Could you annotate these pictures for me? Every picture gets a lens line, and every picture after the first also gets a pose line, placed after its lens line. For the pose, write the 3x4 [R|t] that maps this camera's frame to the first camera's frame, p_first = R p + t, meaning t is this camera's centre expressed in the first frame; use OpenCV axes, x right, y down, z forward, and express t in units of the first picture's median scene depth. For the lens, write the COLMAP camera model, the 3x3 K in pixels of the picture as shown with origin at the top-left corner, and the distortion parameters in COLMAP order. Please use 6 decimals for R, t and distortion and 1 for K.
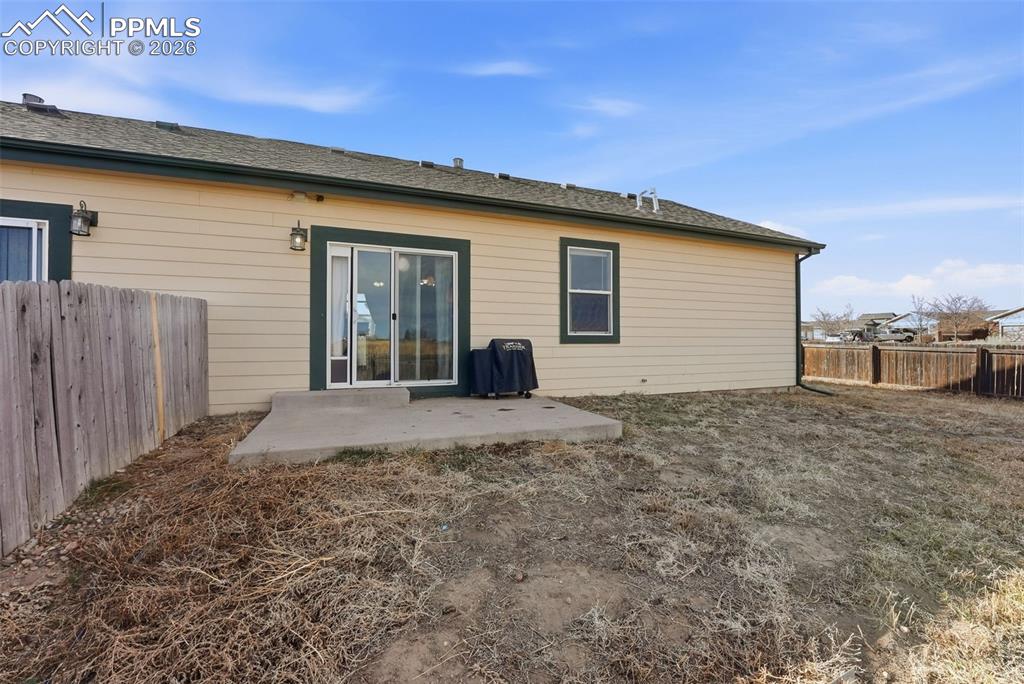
lens RADIAL K [[421.7, 0, 517.5], [0, 421.7, 341.5], [0, 0, 1]] dist [-0.022752, 0.000130]
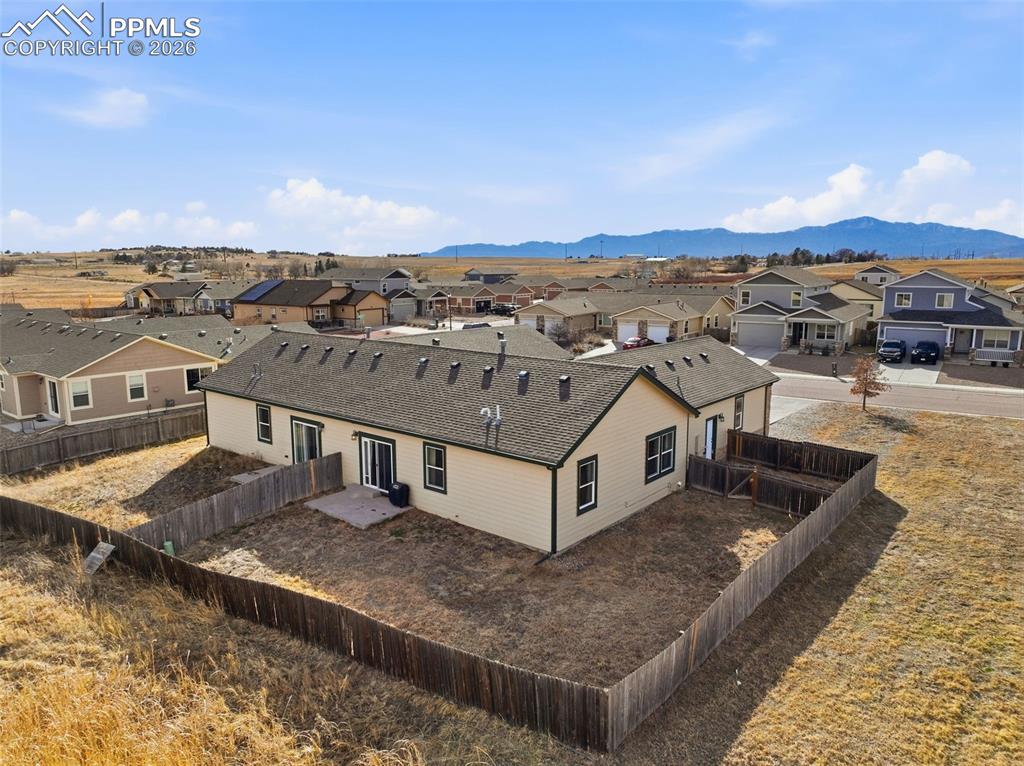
lens RADIAL K [[727.7, 0, 506.6], [0, 727.7, 381.1], [0, 0, 1]] dist [0.002691, 0.012473]
pose [[0.469339, 0.144030, -0.871192, 3.912026], [0.005696, 0.986093, 0.166095, -1.301174], [0.883000, -0.082917, 0.461992, -0.371570]]
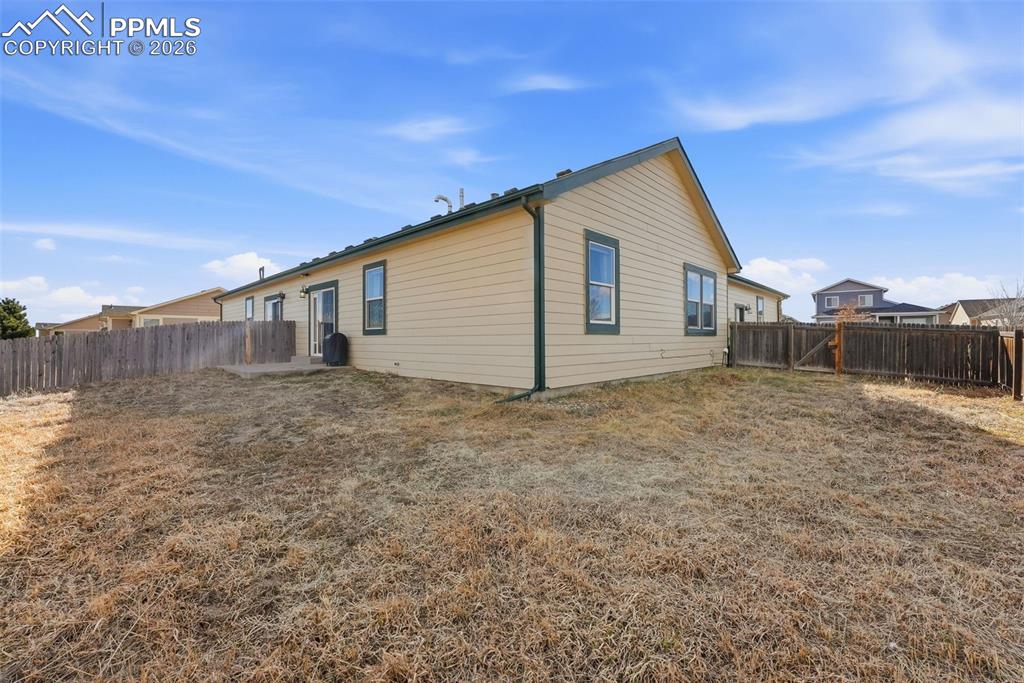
lens RADIAL K [[421.7, 0, 520.8], [0, 421.7, 340.5], [0, 0, 1]] dist [-0.022752, 0.000130]
pose [[0.420592, 0.000775, -0.907250, 1.909119], [0.006196, 0.999974, 0.003727, 0.024704], [0.907229, -0.007189, 0.420576, 0.963352]]
